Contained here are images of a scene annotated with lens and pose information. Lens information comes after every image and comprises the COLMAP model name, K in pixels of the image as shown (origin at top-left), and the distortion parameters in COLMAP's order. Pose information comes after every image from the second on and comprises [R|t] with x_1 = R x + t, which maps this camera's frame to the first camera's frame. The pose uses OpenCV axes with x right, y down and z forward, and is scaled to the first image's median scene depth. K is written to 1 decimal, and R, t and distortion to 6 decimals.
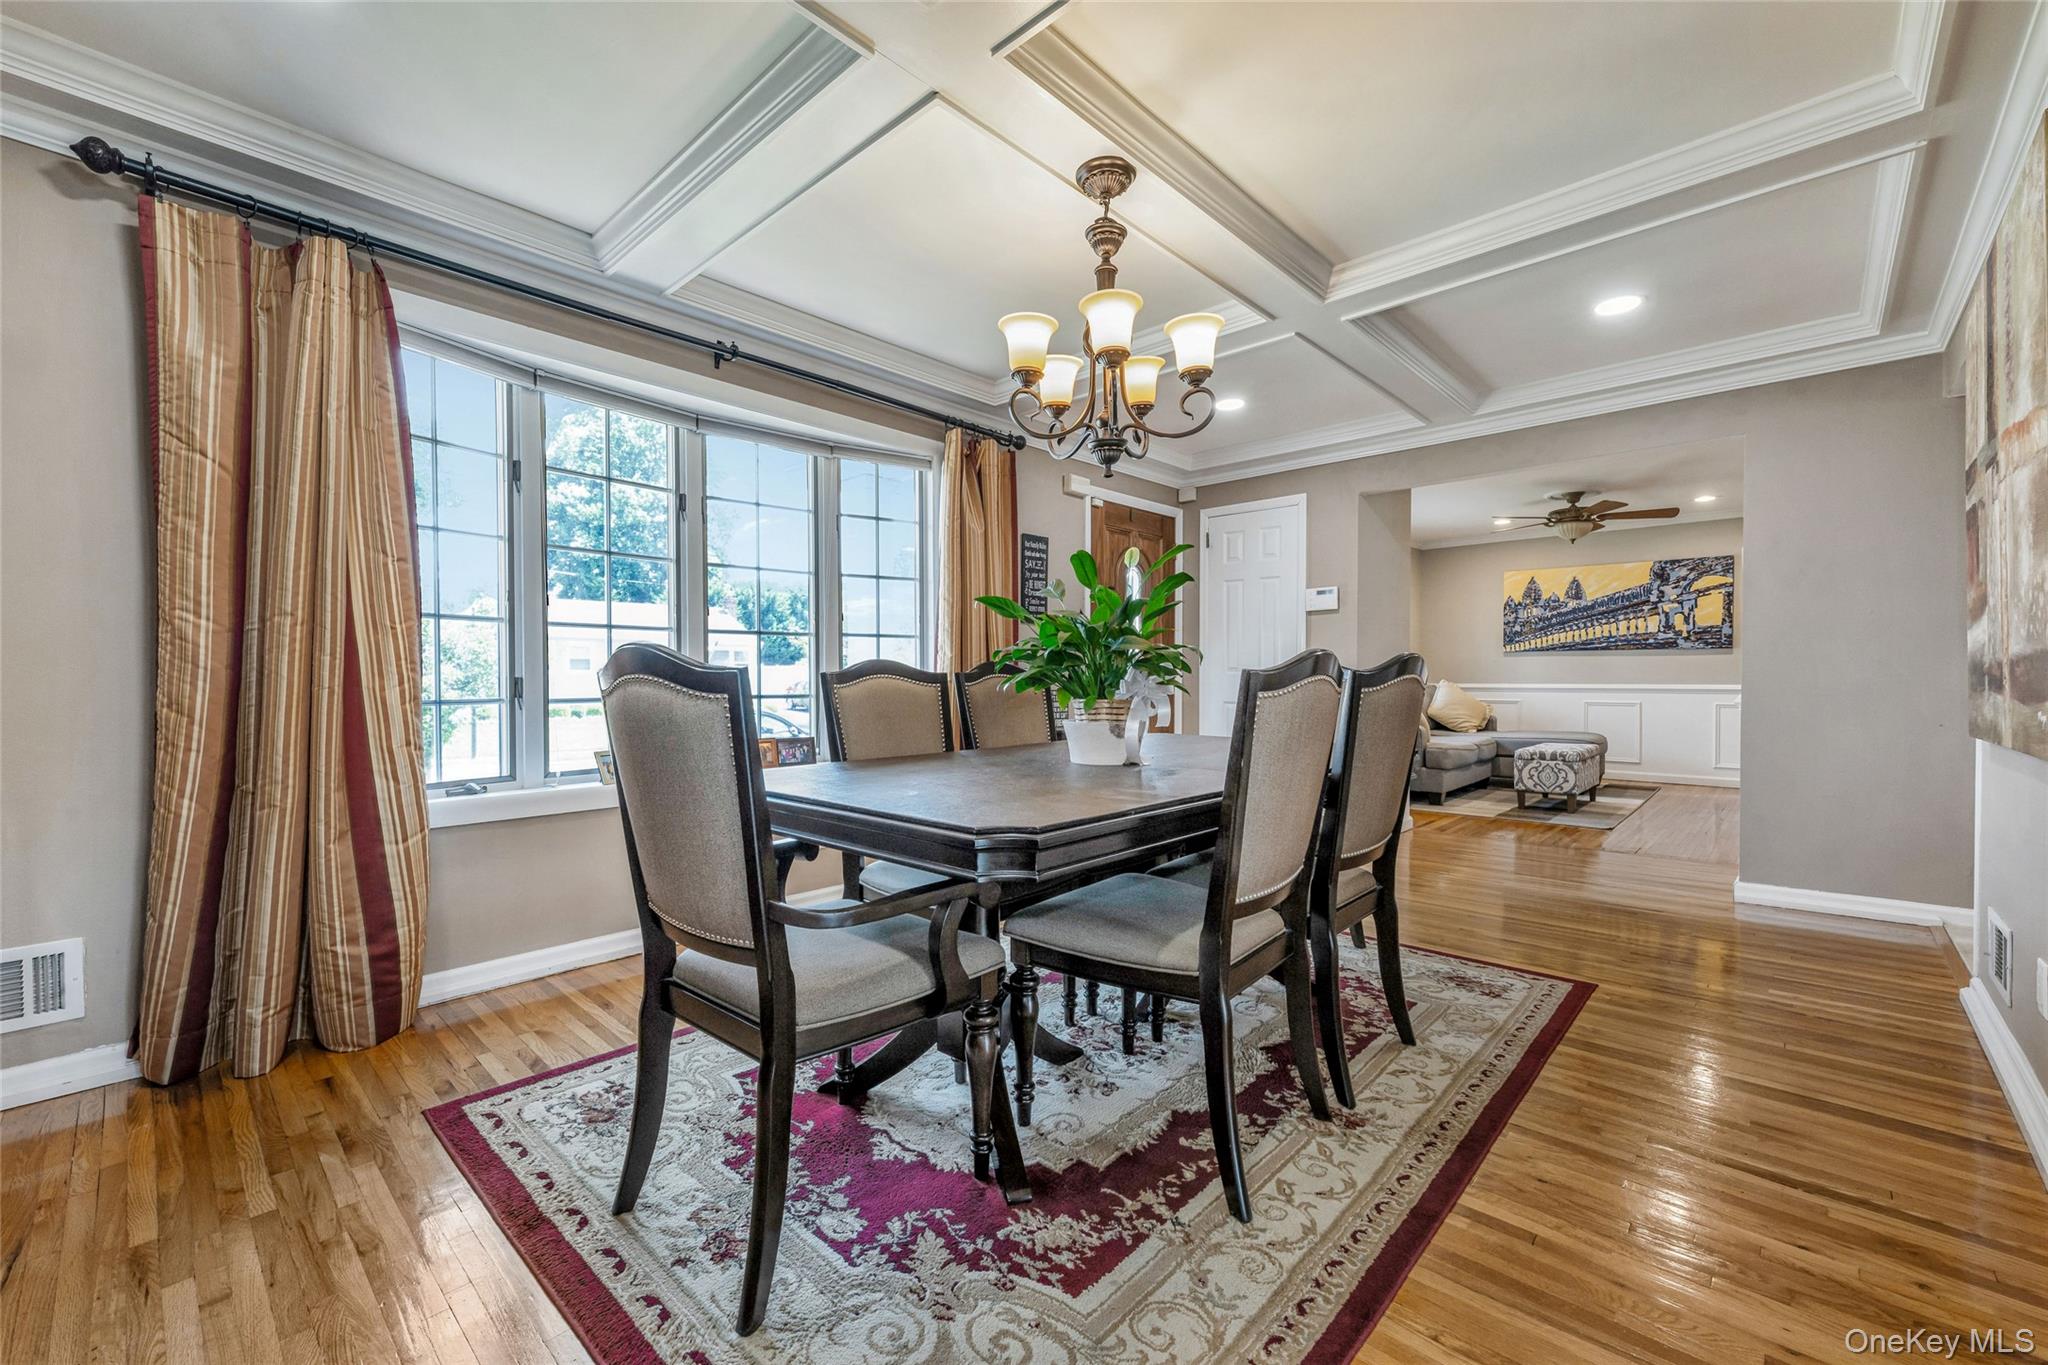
lens RADIAL K [[845.2, 0, 1020.8], [0, 845.2, 677.0], [0, 0, 1]] dist [0.000395, -0.000053]
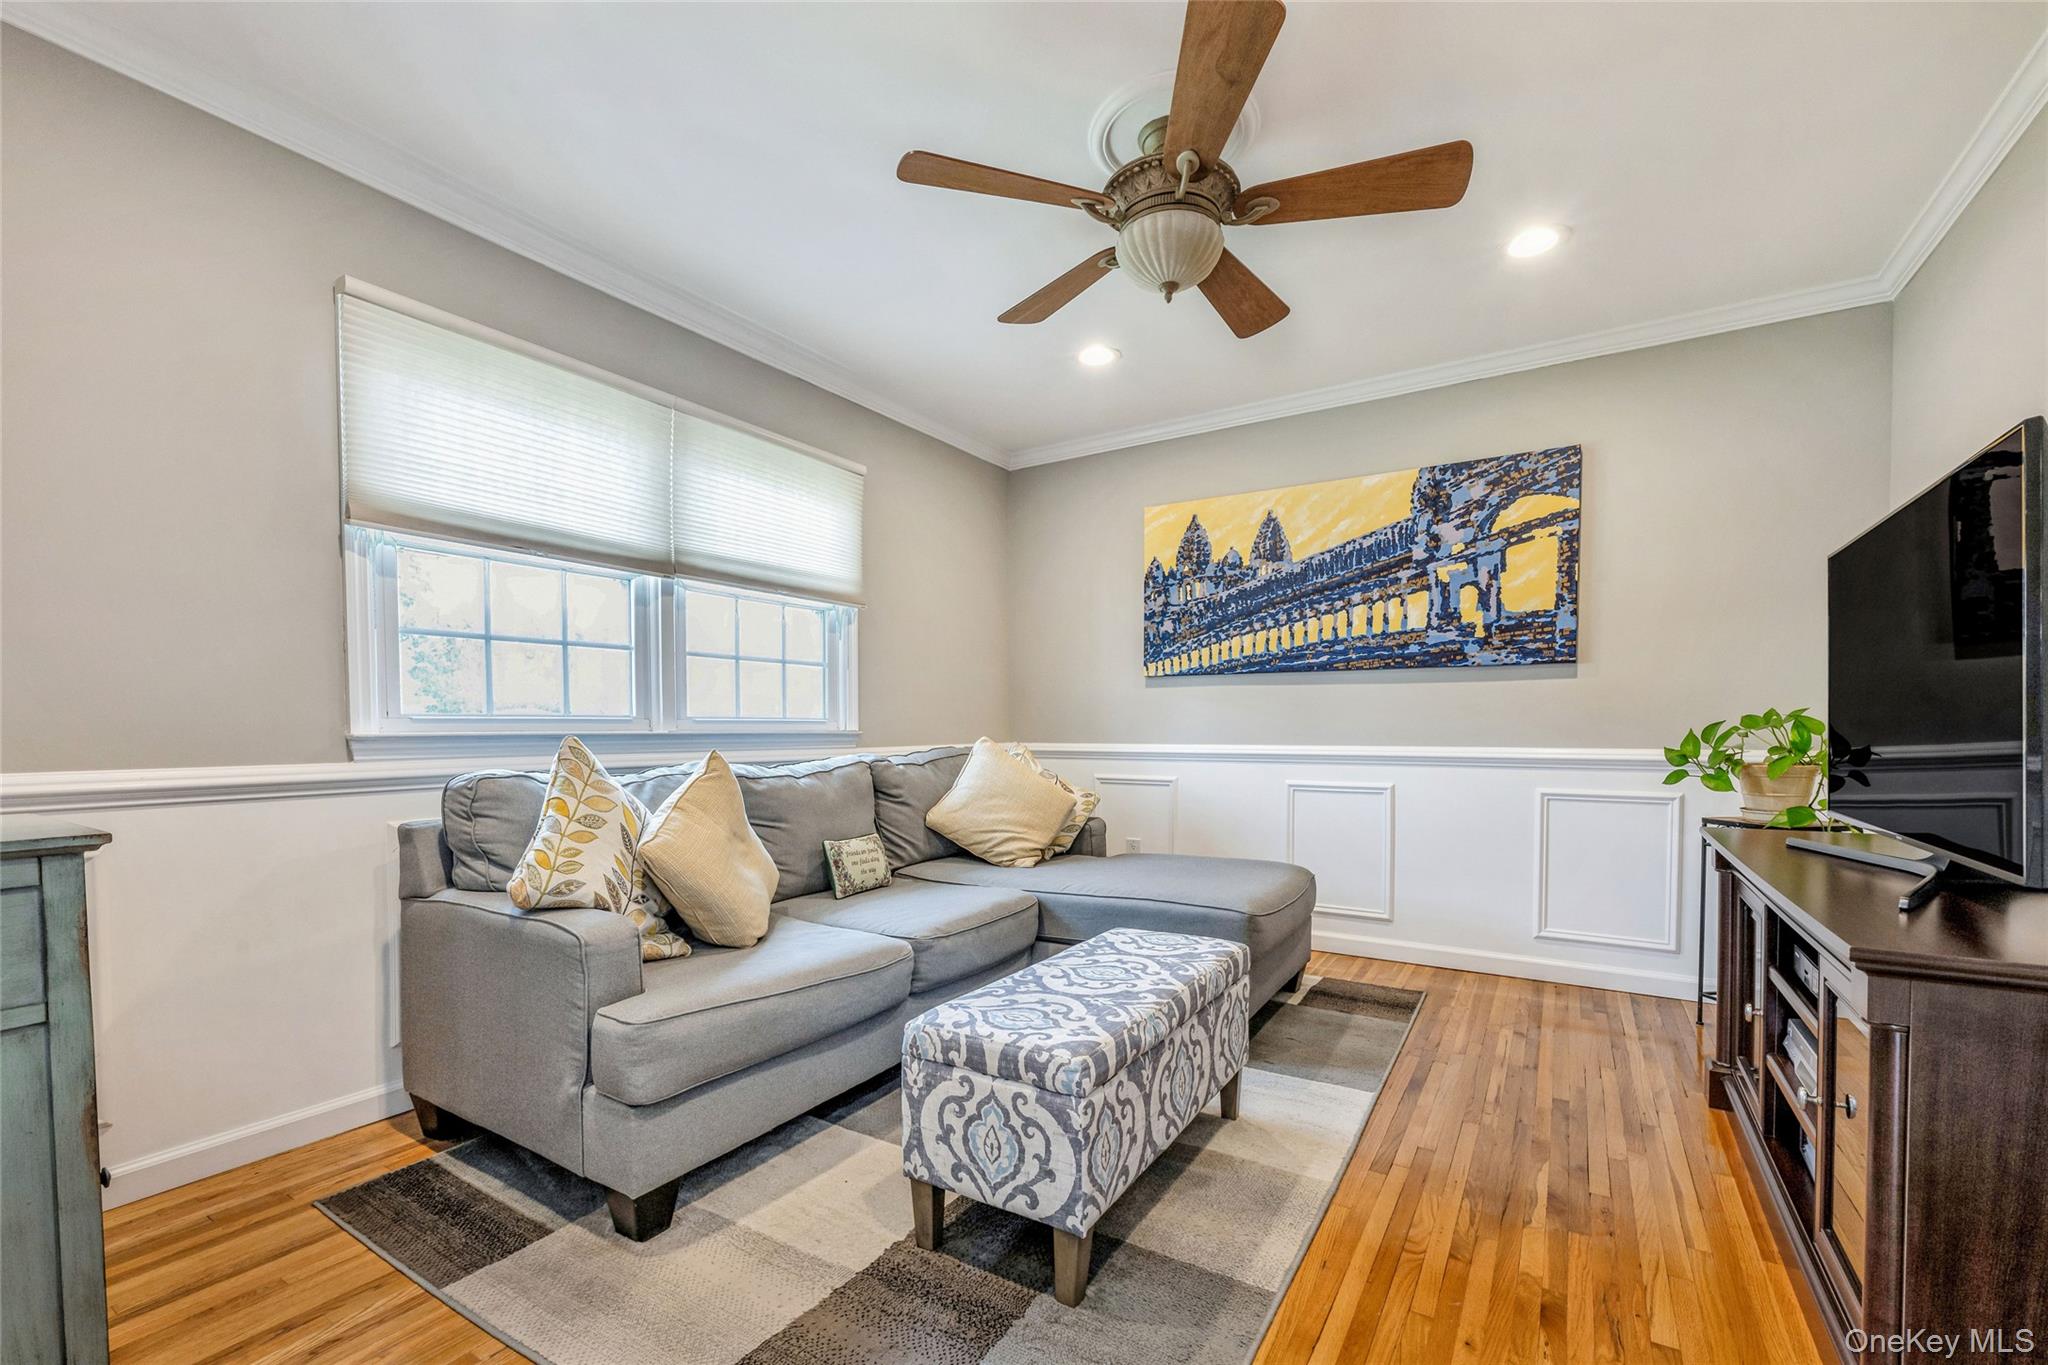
lens RADIAL K [[828.5, 0, 1071.7], [0, 828.5, 744.1], [0, 0, 1]] dist [0.002376, -0.000032]
pose [[0.977871, -0.008528, 0.209033, 0.481902], [0.004115, 0.999760, 0.021539, -0.002566], [-0.209167, -0.020203, 0.977671, 0.614989]]
